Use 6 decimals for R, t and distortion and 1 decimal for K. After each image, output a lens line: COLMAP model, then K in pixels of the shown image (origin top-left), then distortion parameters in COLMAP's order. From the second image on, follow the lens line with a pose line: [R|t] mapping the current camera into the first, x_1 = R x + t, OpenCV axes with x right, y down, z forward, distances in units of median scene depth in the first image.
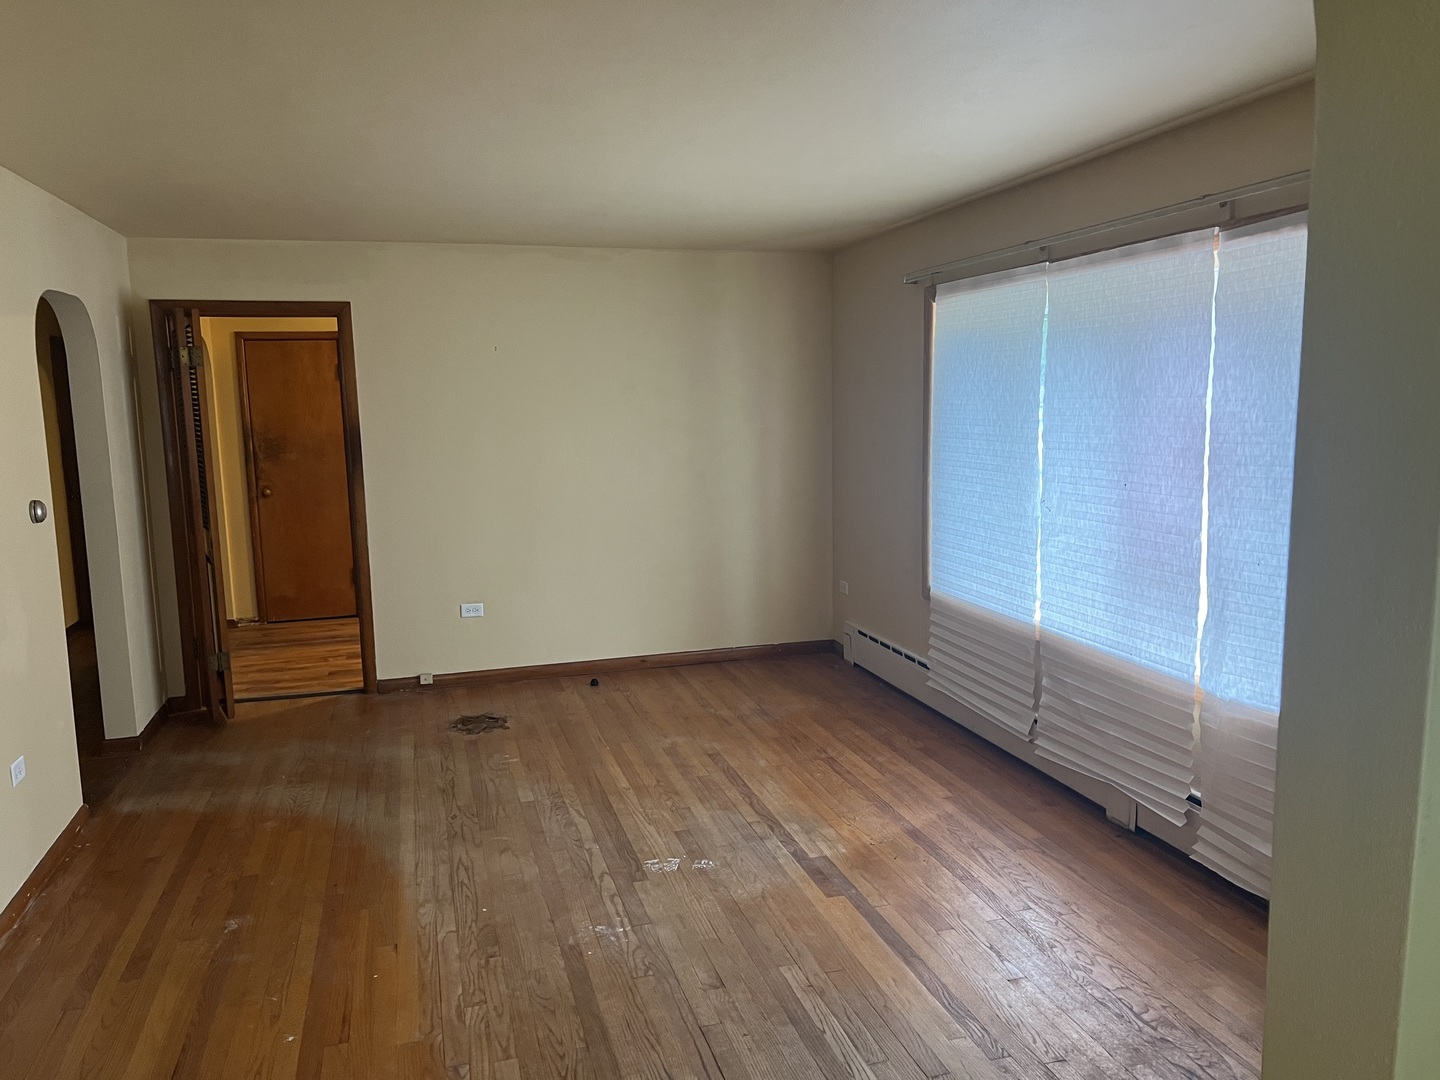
lens RADIAL K [[1088.3, 0, 720.0], [0, 1088.3, 540.0], [0, 0, 1]] dist [0.036155, -0.002055]
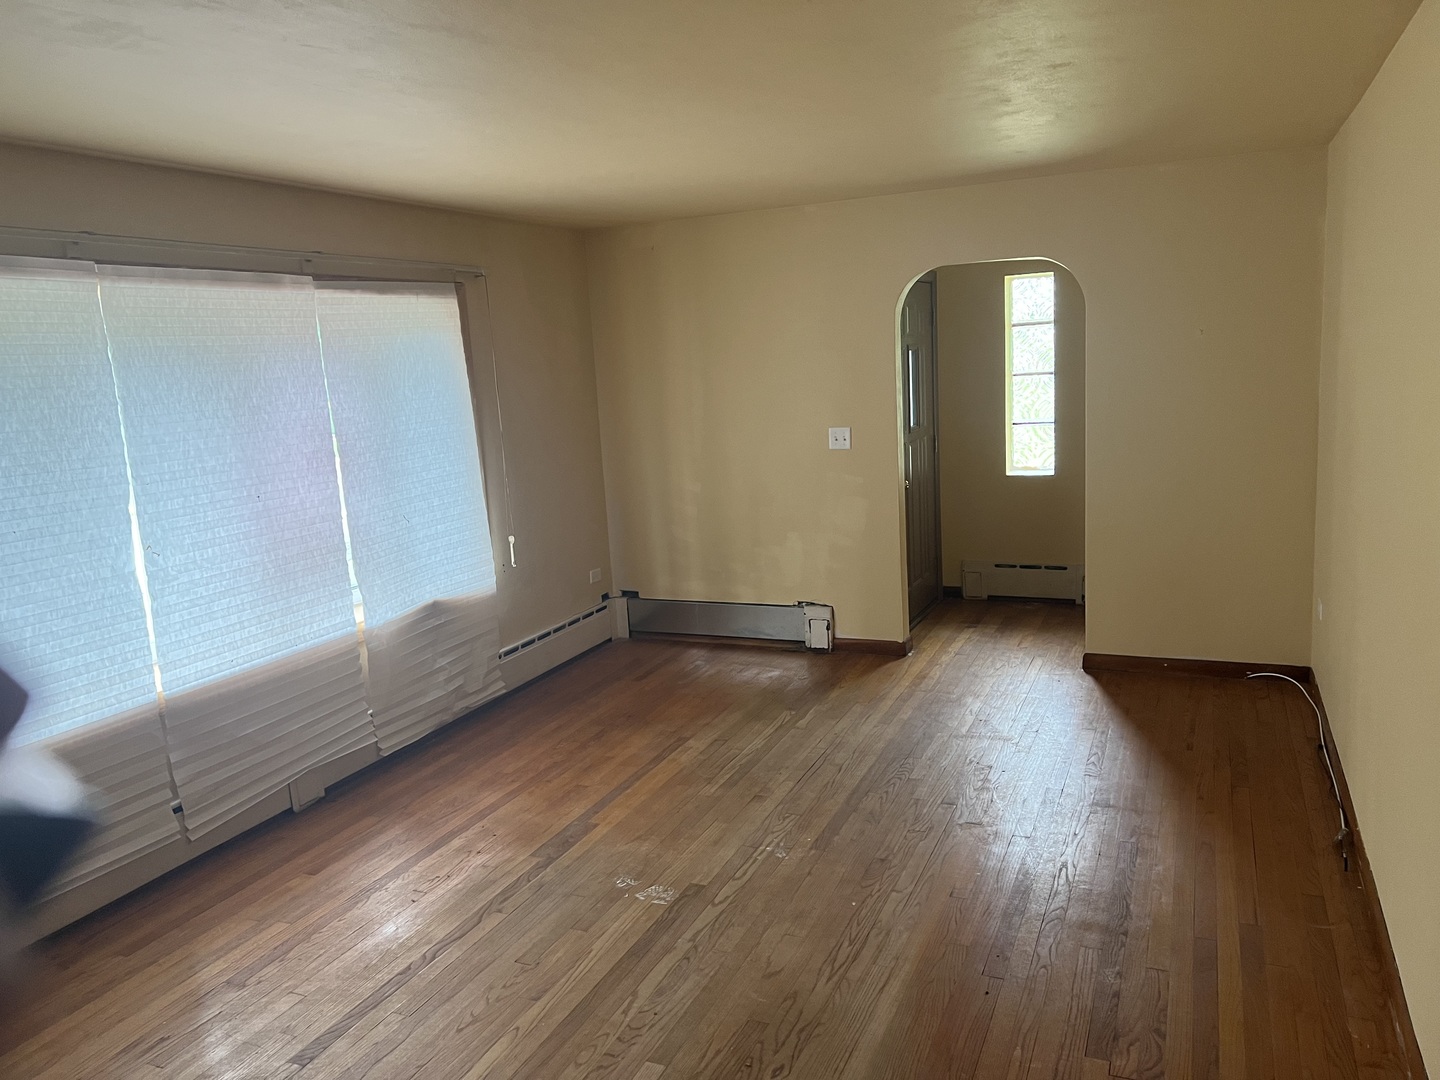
lens RADIAL K [[1095.0, 0, 720.0], [0, 1095.0, 540.0], [0, 0, 1]] dist [0.001810, -0.000111]
pose [[-0.768608, -0.039938, 0.638472, -0.656283], [0.156835, 0.955827, 0.248591, -0.205383], [-0.620197, 0.291204, -0.728393, 1.516608]]
